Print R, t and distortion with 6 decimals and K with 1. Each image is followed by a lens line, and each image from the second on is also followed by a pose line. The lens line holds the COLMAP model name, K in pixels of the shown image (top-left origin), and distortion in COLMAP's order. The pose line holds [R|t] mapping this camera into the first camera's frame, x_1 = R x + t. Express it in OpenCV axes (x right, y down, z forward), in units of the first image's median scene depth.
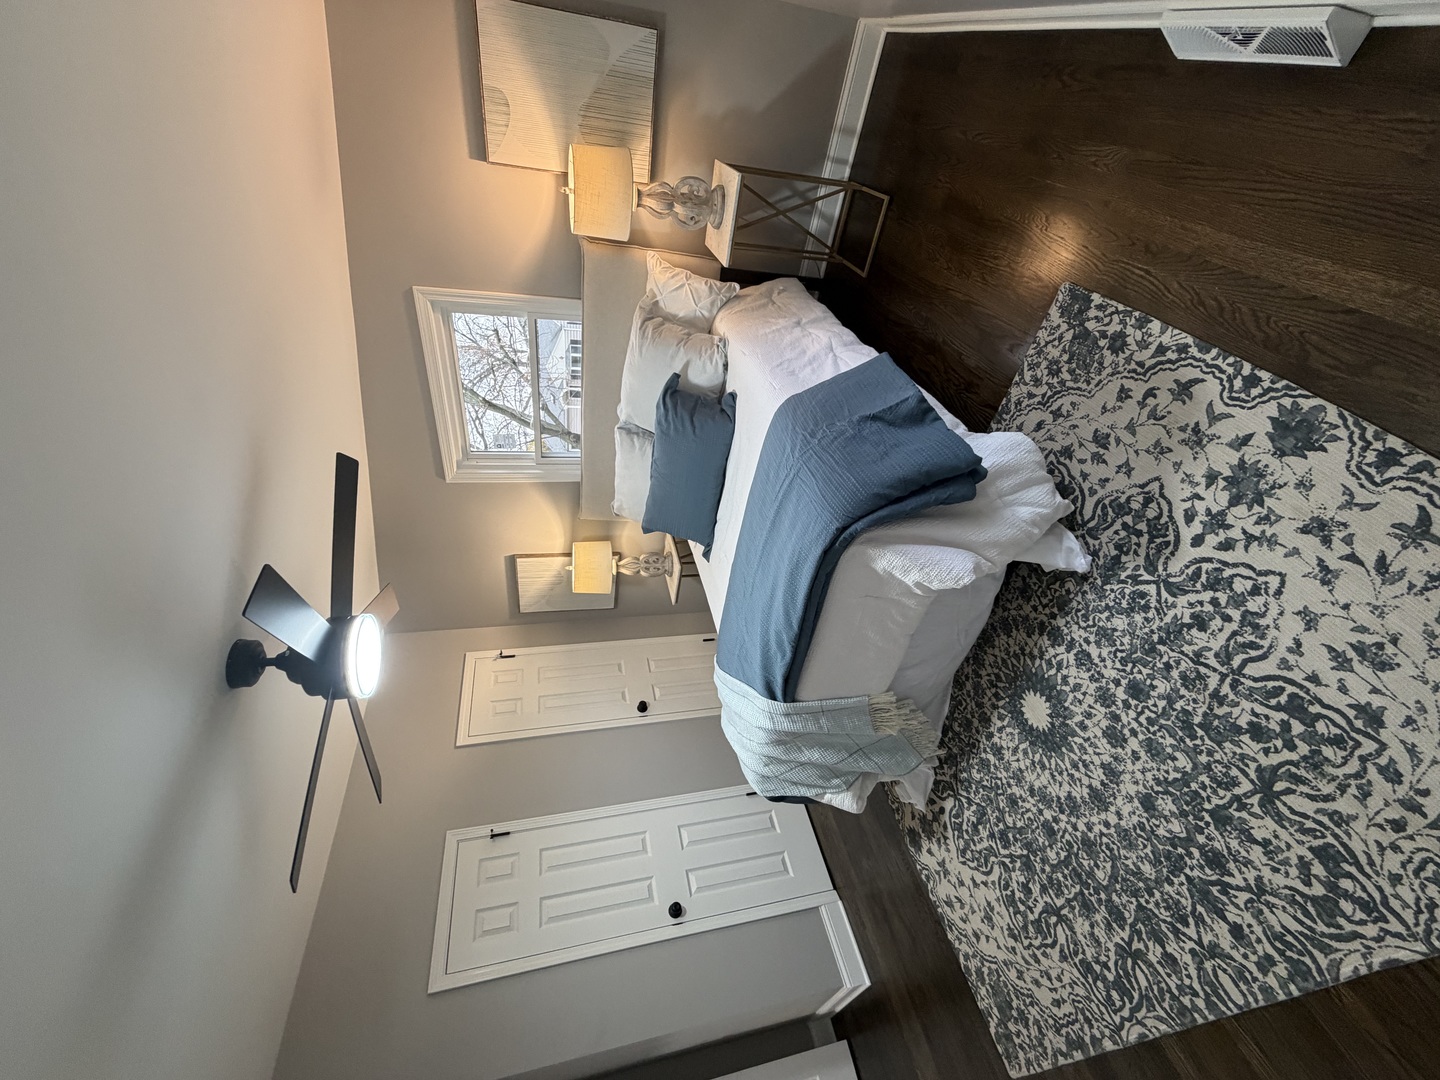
lens RADIAL K [[578.9, 0, 717.3], [0, 578.9, 541.8], [0, 0, 1]] dist [0.003748, 0.000860]
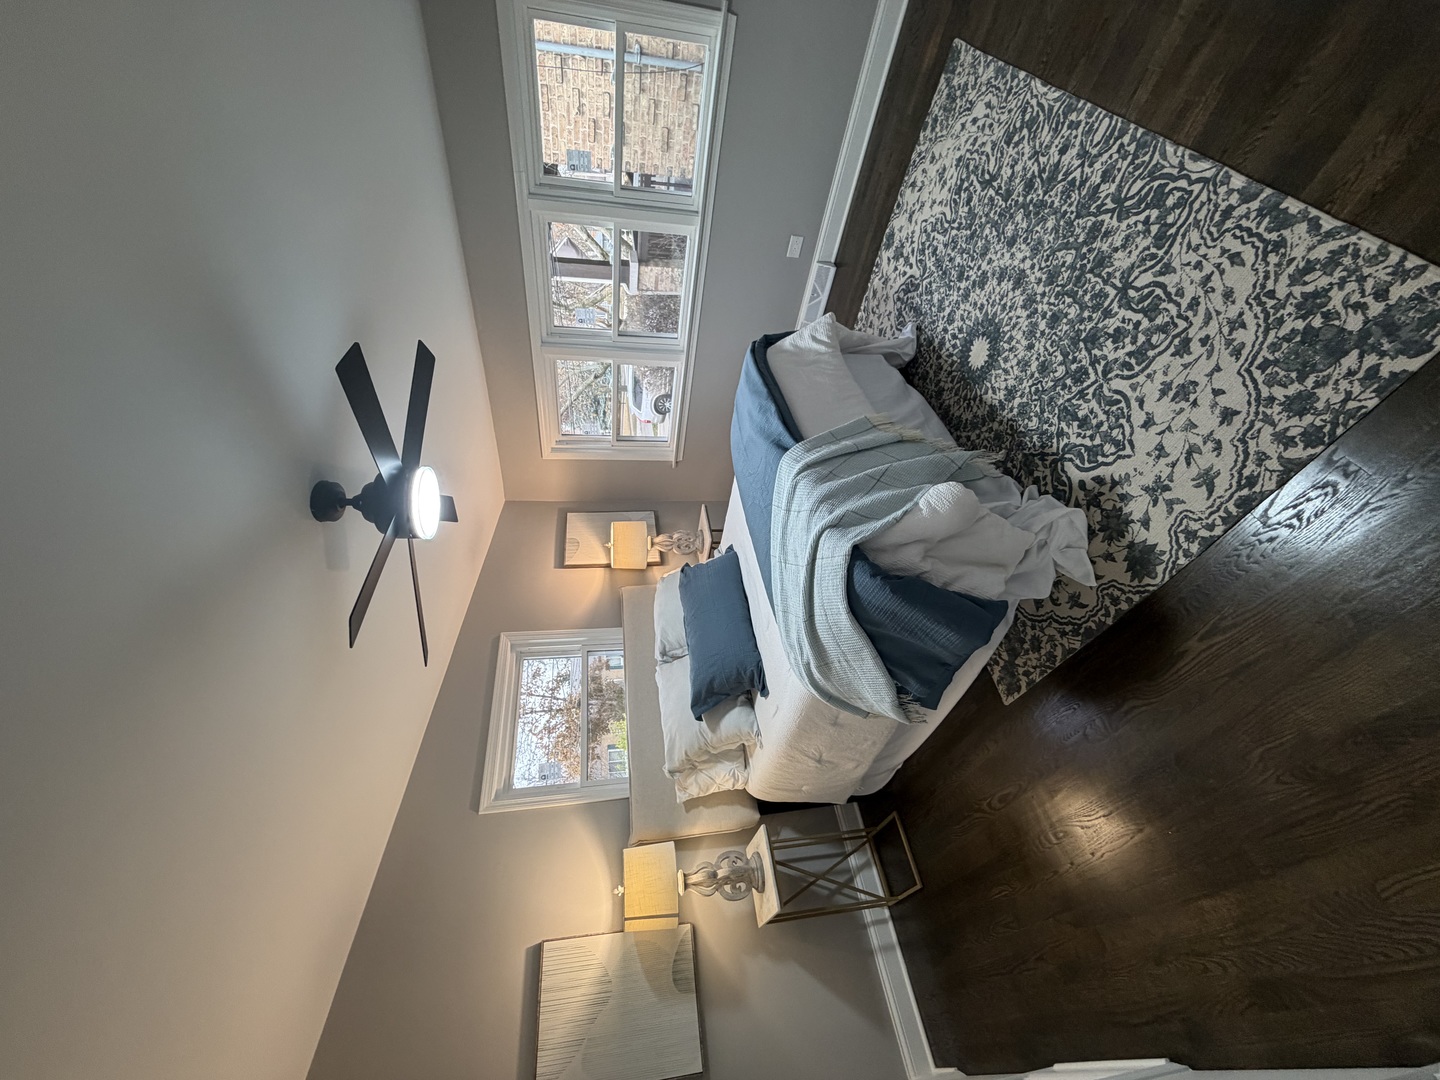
lens RADIAL K [[578.9, 0, 719.7], [0, 578.9, 541.1], [0, 0, 1]] dist [0.003748, 0.000860]
pose [[0.951285, -0.278312, 0.132665, -0.272800], [0.171872, 0.121466, -0.977602, 1.691639], [0.255964, 0.952779, 0.163383, 1.234264]]
